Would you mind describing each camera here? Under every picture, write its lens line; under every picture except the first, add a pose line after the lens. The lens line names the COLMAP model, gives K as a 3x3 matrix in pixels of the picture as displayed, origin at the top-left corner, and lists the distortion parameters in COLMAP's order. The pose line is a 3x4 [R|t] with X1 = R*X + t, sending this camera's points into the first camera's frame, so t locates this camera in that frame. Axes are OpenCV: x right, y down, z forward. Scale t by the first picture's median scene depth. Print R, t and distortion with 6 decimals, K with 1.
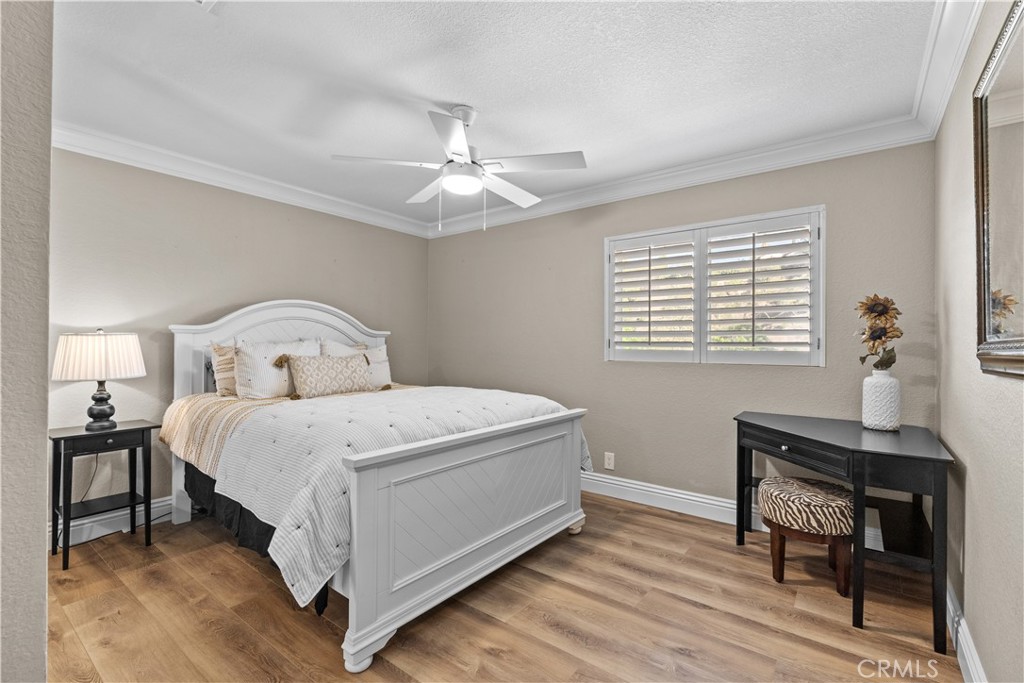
lens RADIAL K [[464.5, 0, 511.9], [0, 464.5, 342.6], [0, 0, 1]] dist [-0.000244, 0.000551]
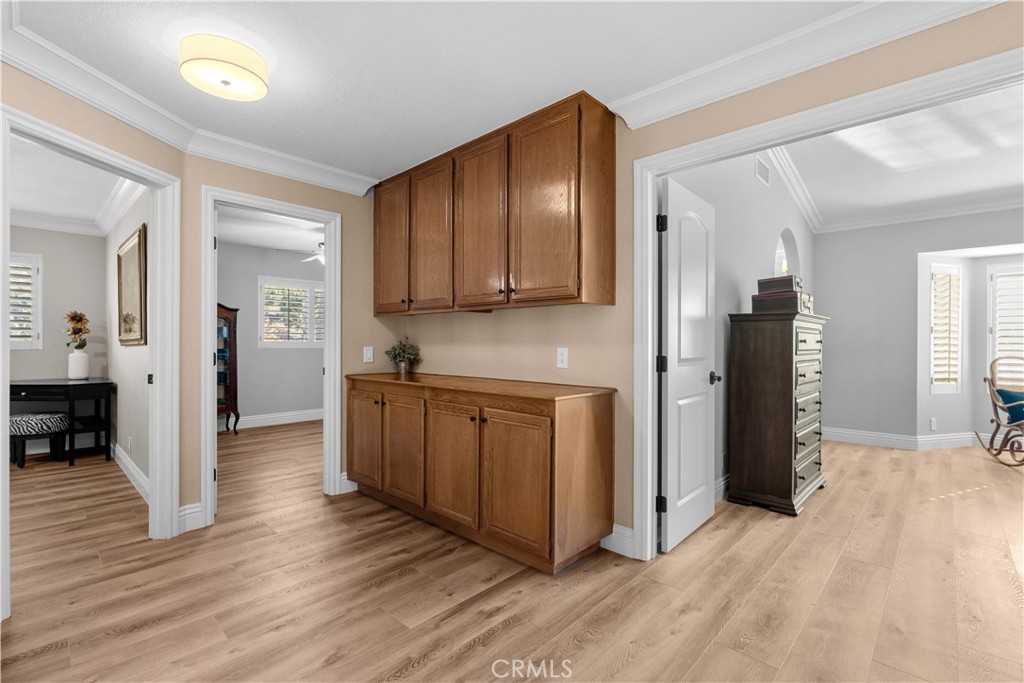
lens RADIAL K [[464.5, 0, 511.9], [0, 464.5, 342.6], [0, 0, 1]] dist [-0.000244, 0.000551]
pose [[0.111283, -0.009946, 0.993739, -0.982205], [-0.003892, 0.999938, 0.010444, 0.001548], [-0.993781, -0.005030, 0.111237, -1.071313]]
